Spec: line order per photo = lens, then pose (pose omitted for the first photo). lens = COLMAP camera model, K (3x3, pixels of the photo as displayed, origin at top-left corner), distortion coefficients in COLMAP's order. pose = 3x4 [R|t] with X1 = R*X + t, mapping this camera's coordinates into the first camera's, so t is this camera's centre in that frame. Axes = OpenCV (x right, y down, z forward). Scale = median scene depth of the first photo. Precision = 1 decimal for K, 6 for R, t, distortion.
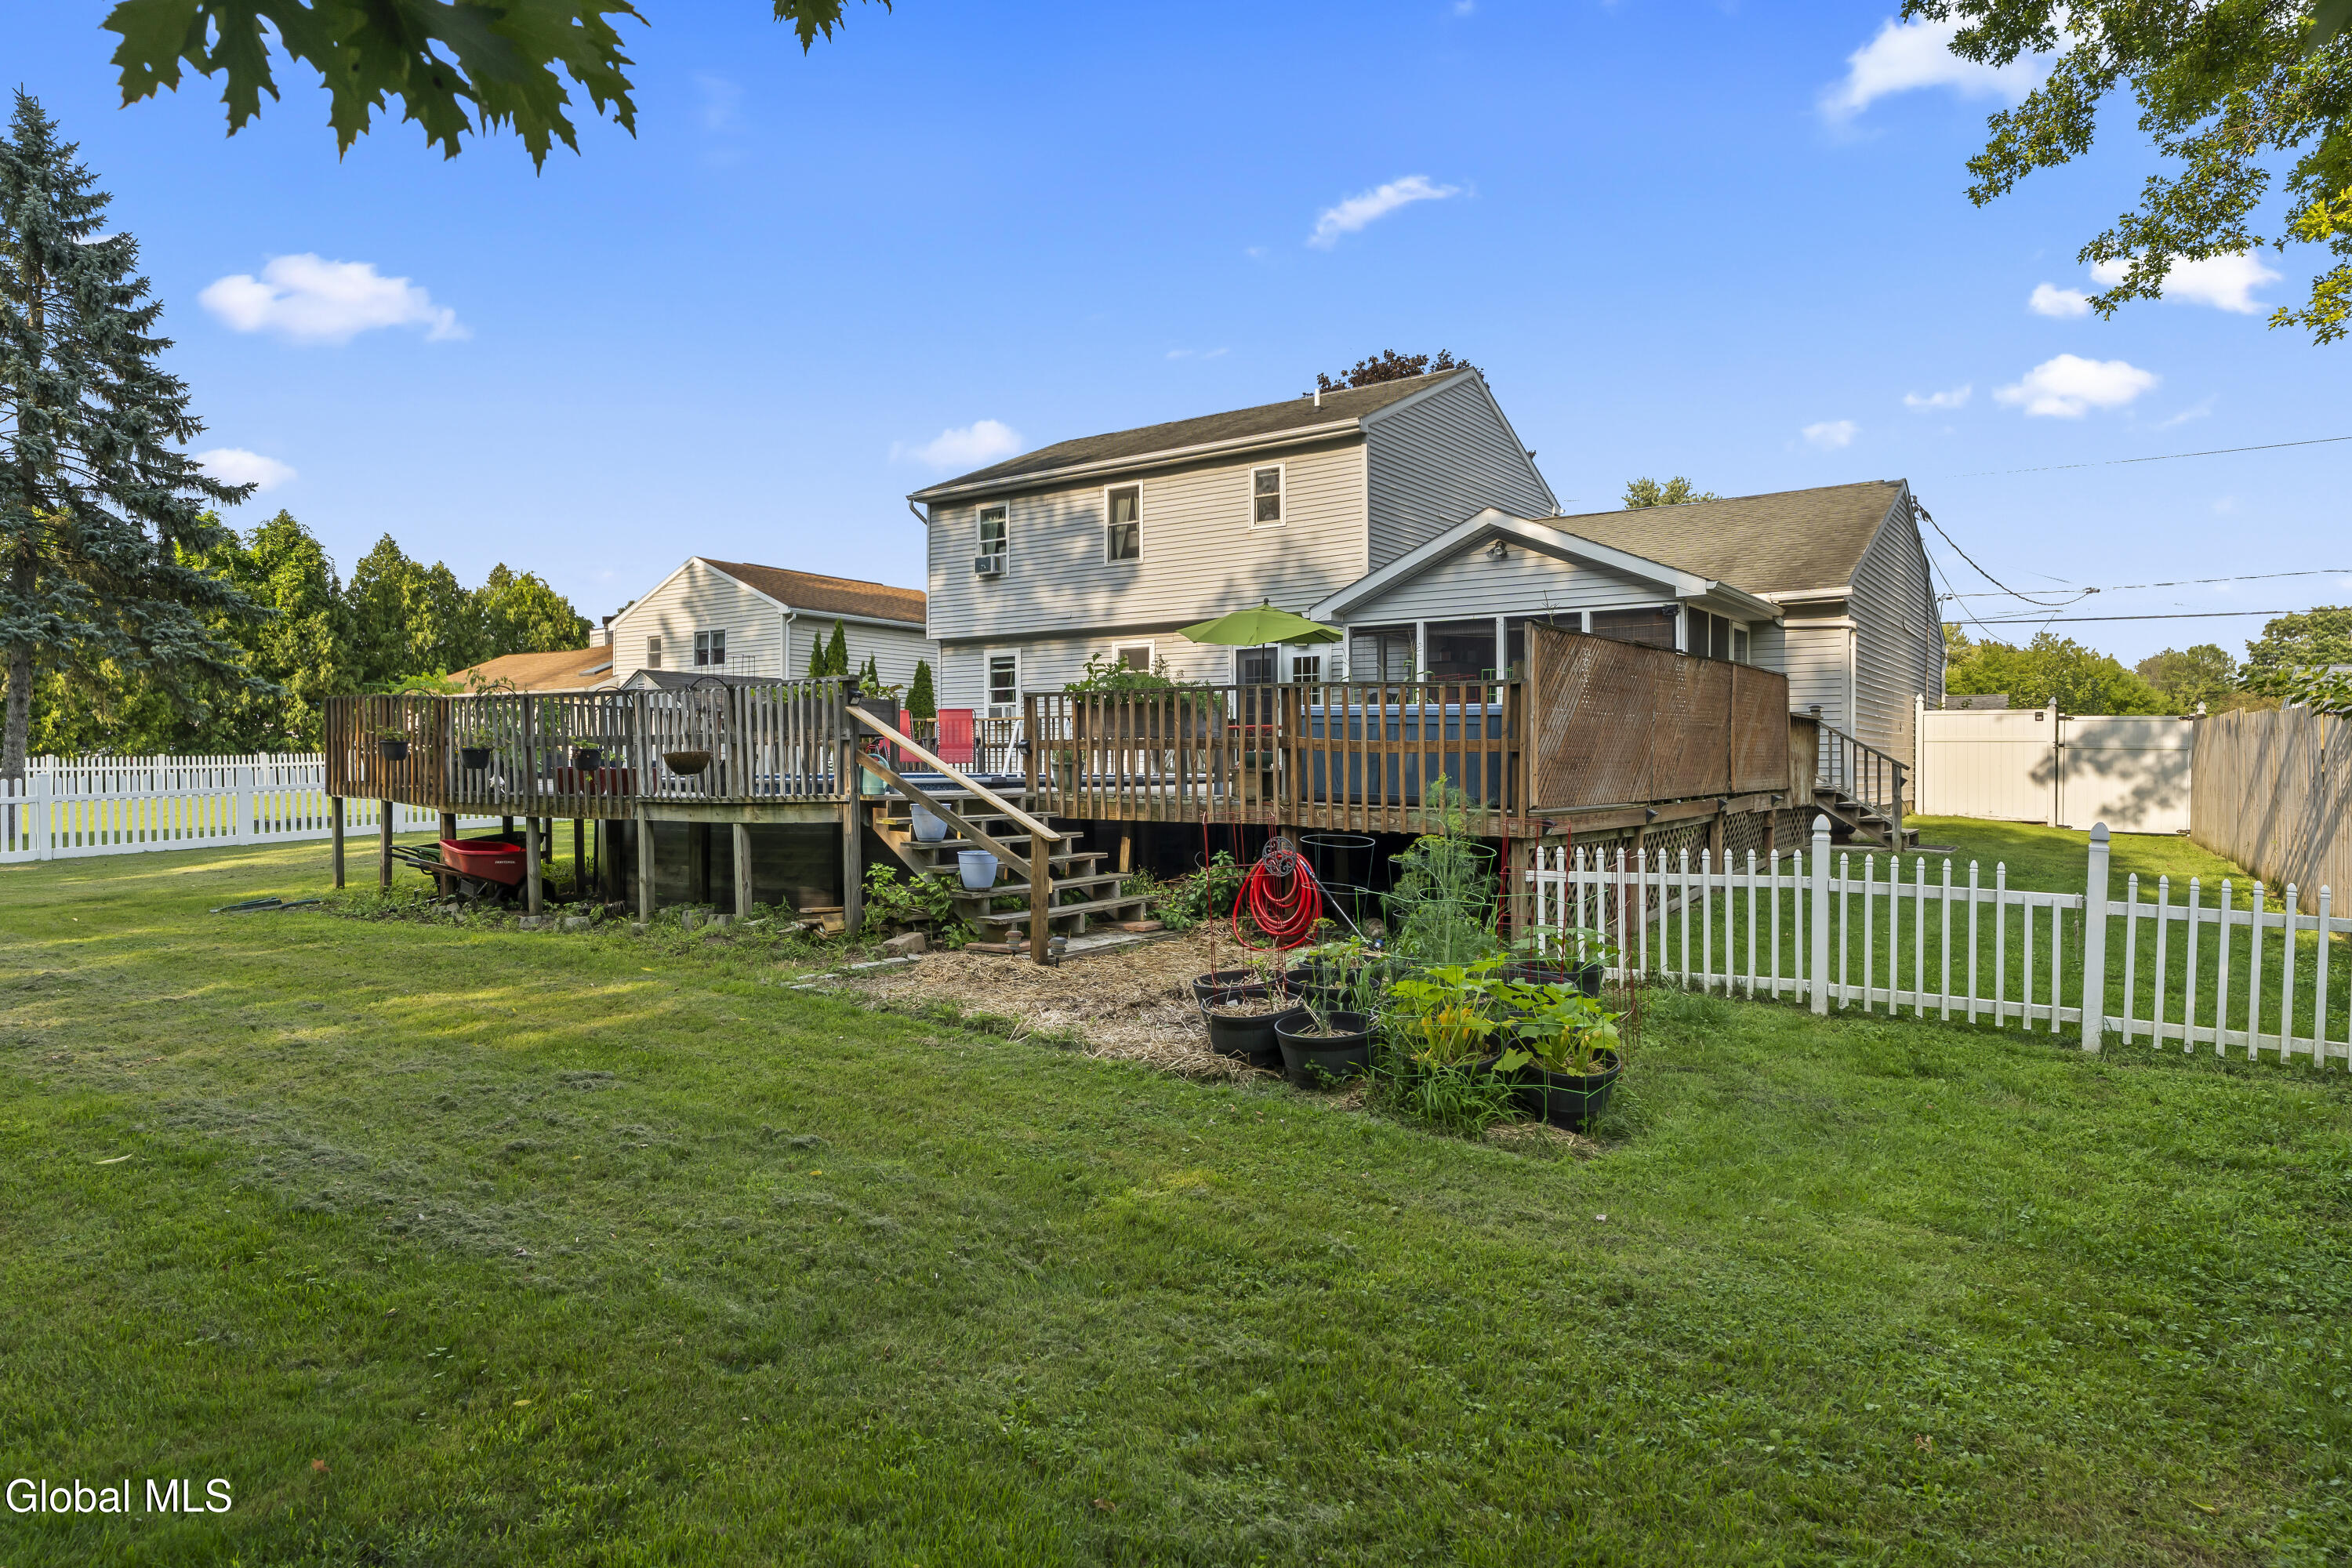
lens RADIAL K [[1373.7, 0, 1162.9], [0, 1373.7, 783.8], [0, 0, 1]] dist [0.002673, -0.000437]
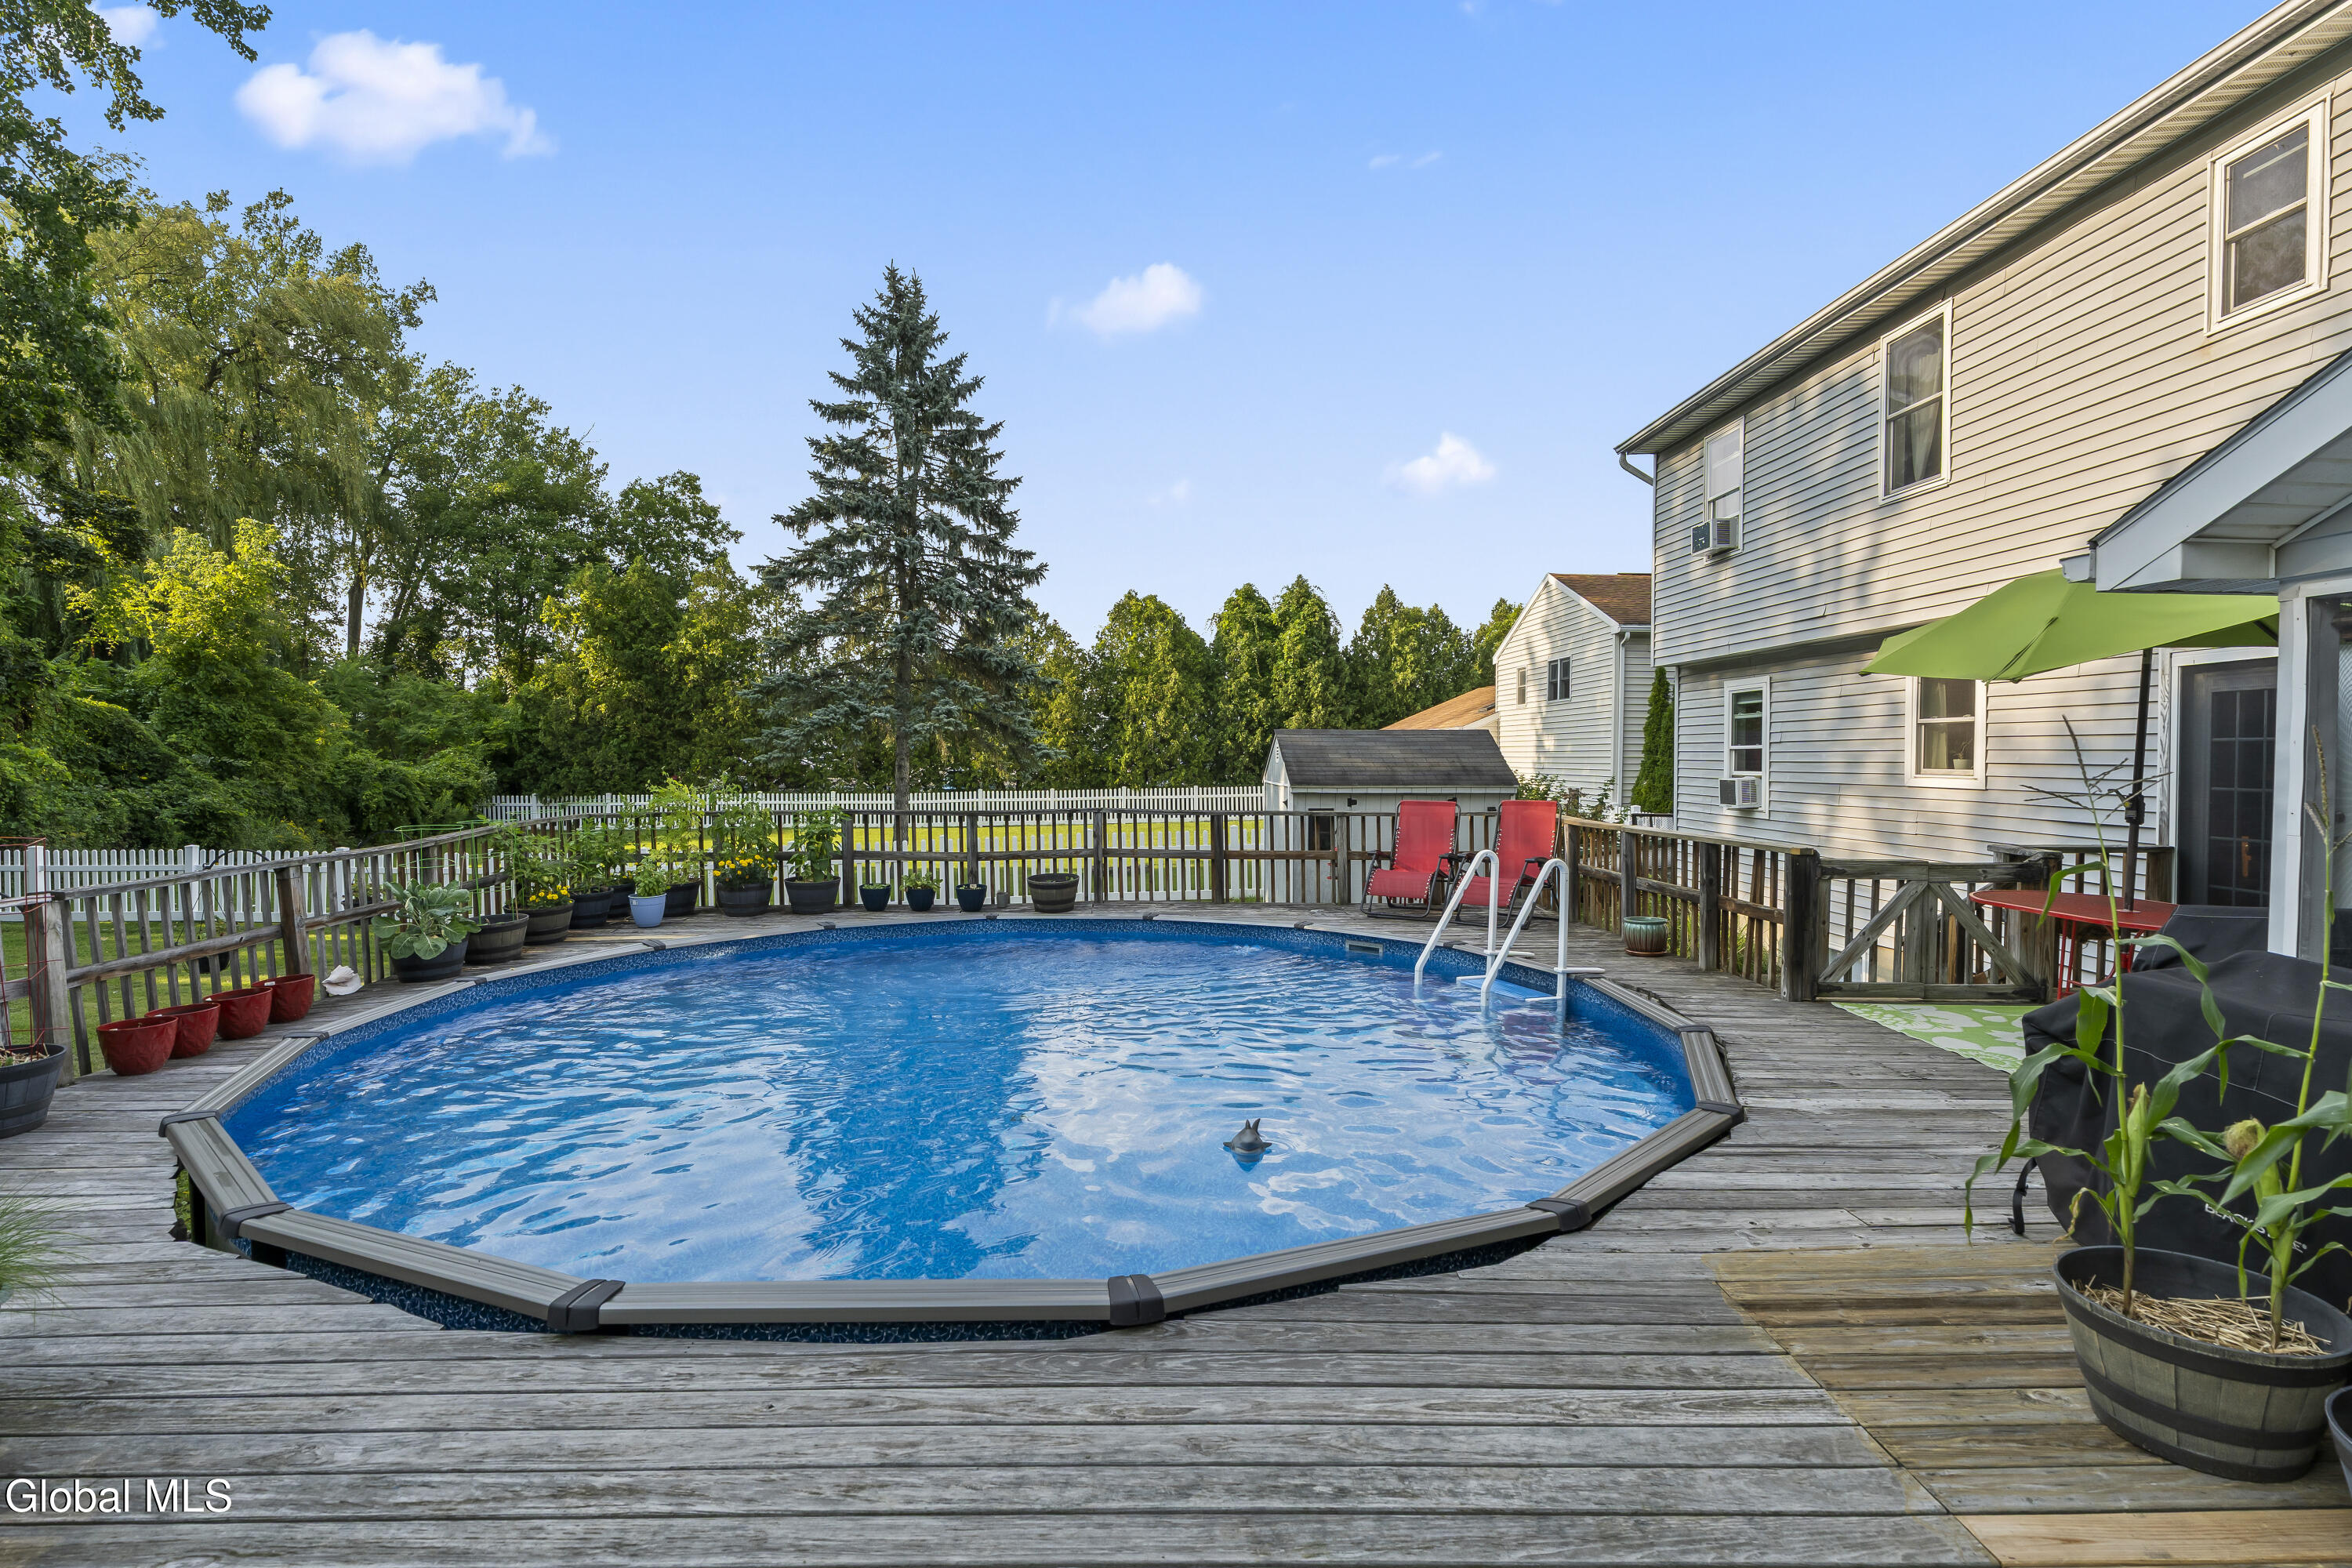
lens RADIAL K [[1139.0, 0, 1174.0], [0, 1139.0, 790.2], [0, 0, 1]] dist [-0.004230, 0.000951]
pose [[0.604487, 0.024664, -0.796233, 0.119755], [-0.009862, 0.999676, 0.023479, -0.059641], [0.796554, -0.006340, 0.604534, 0.515292]]
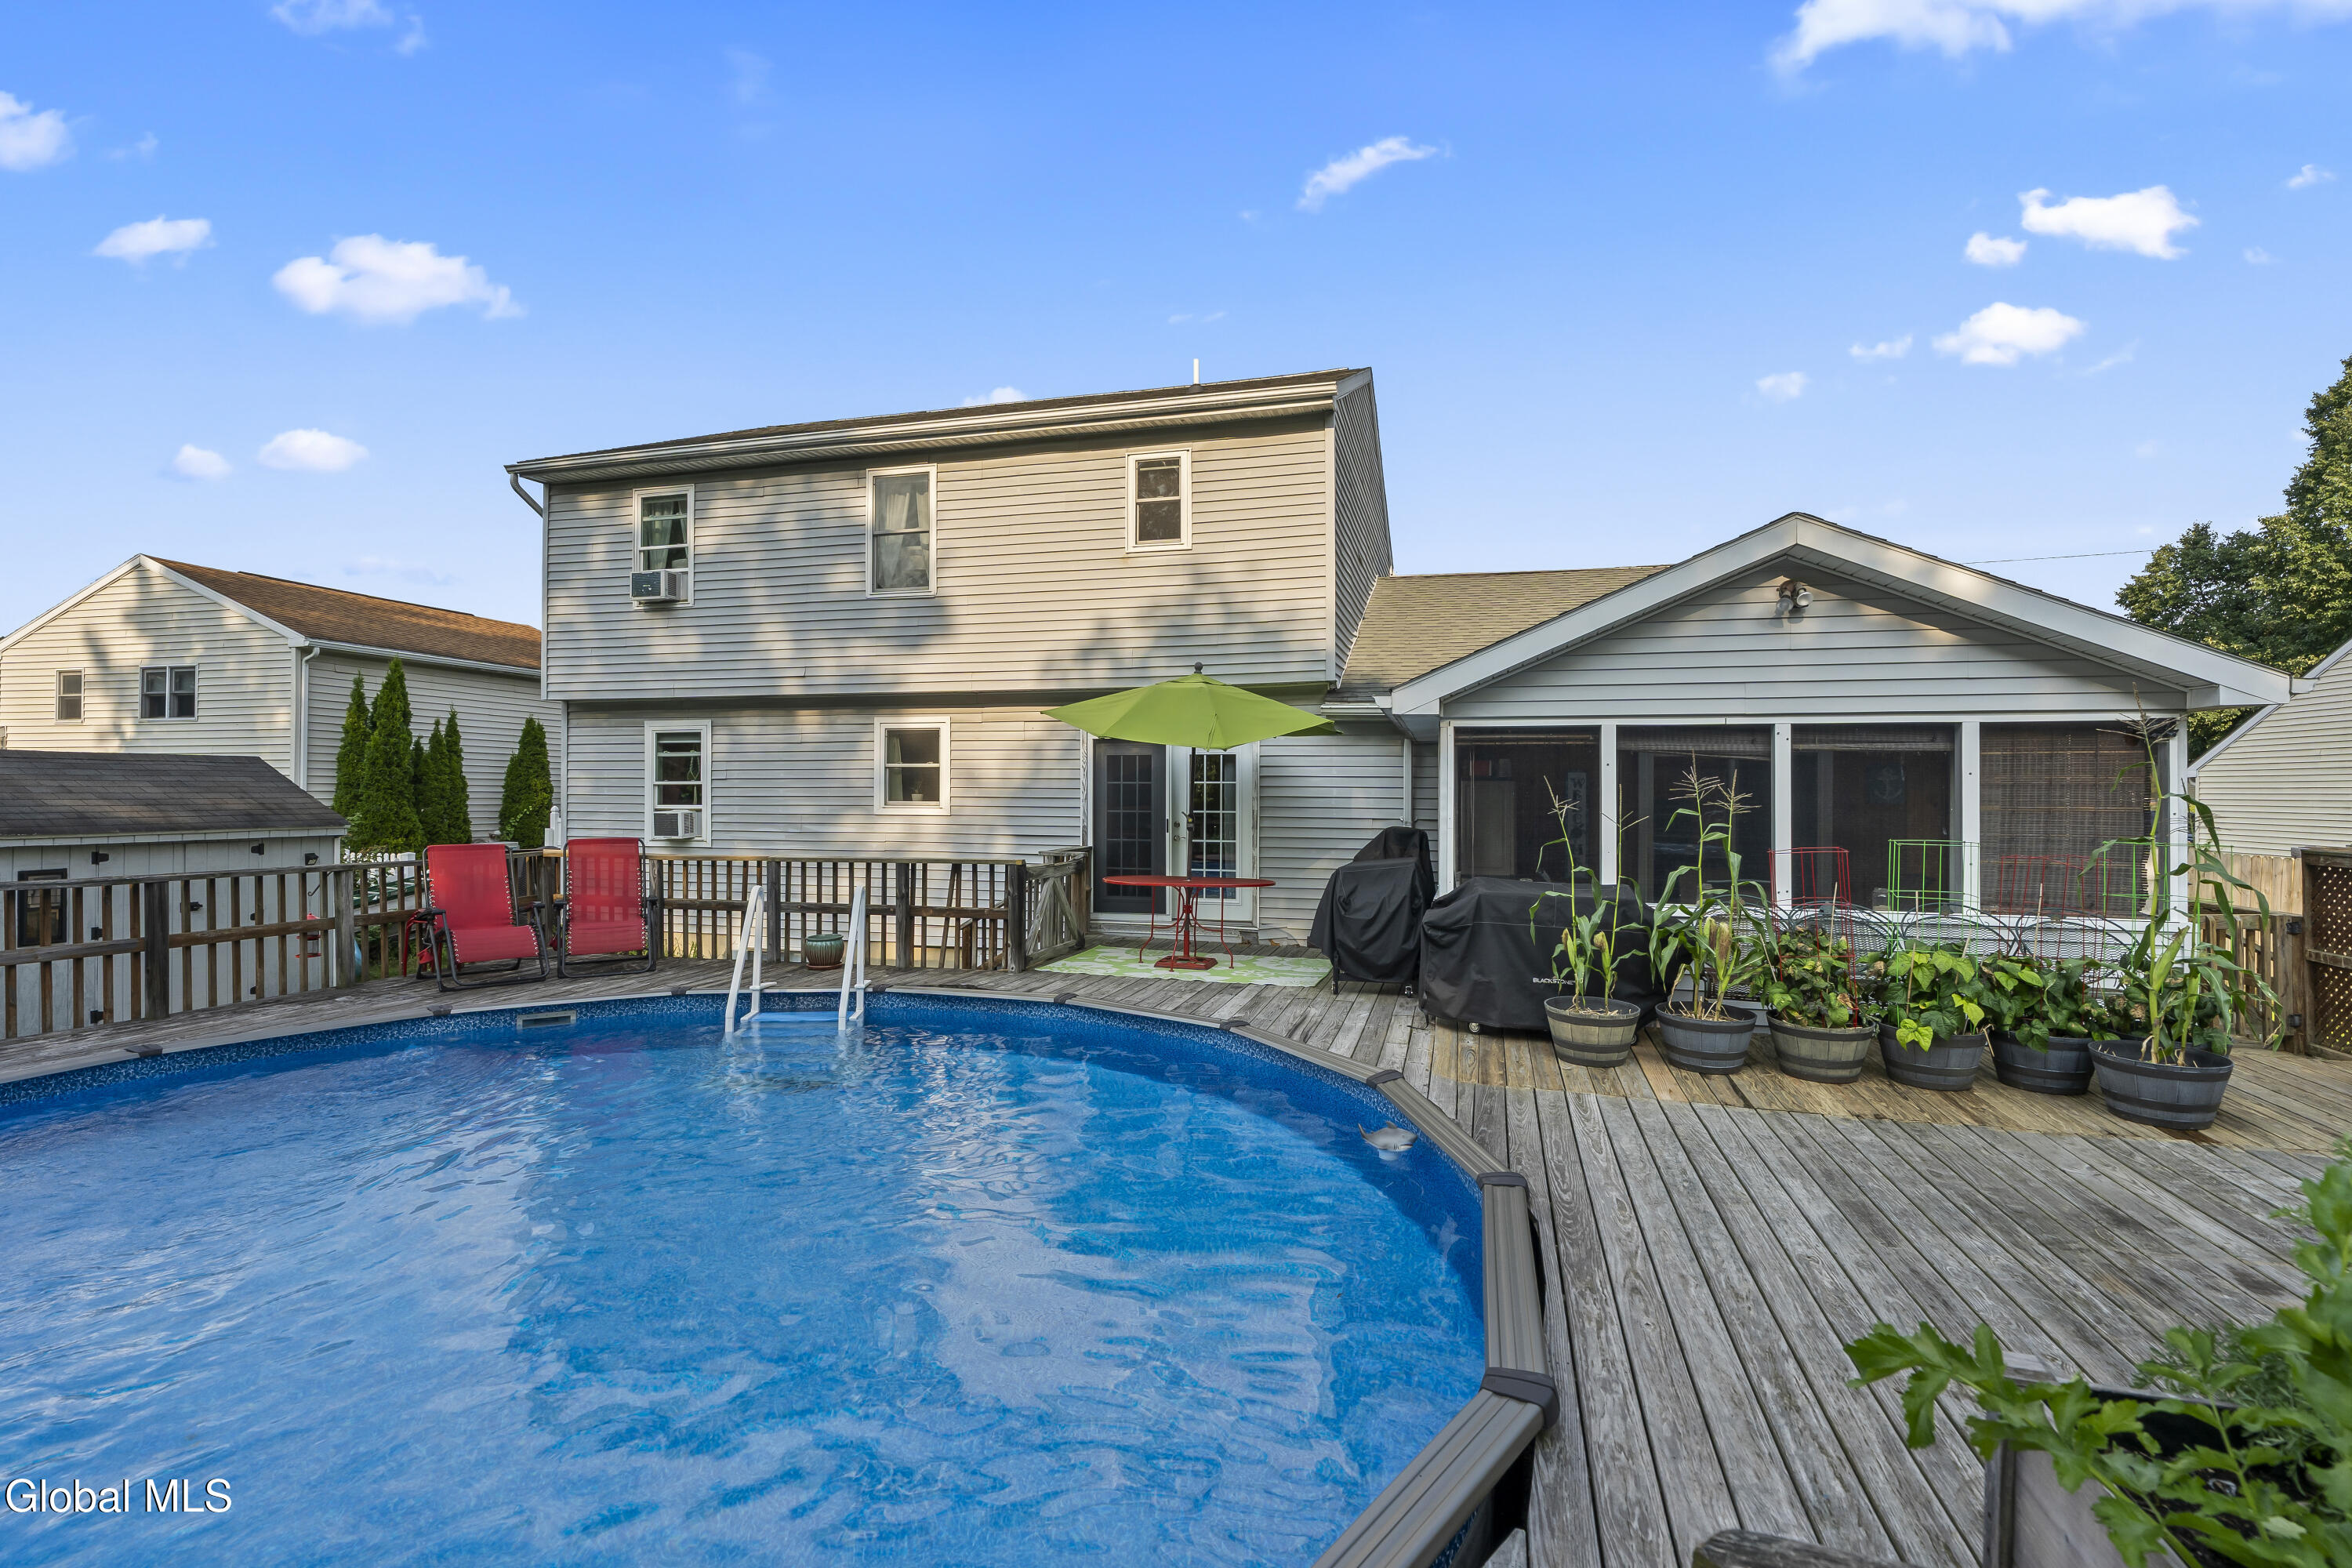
lens RADIAL K [[1085.8, 0, 1171.2], [0, 1085.8, 782.4], [0, 0, 1]] dist [-0.001032, 0.000795]
pose [[0.935497, 0.005917, 0.353284, -0.080599], [0.001360, 0.999792, -0.020347, -0.058781], [-0.353331, 0.019515, 0.935295, 0.451180]]
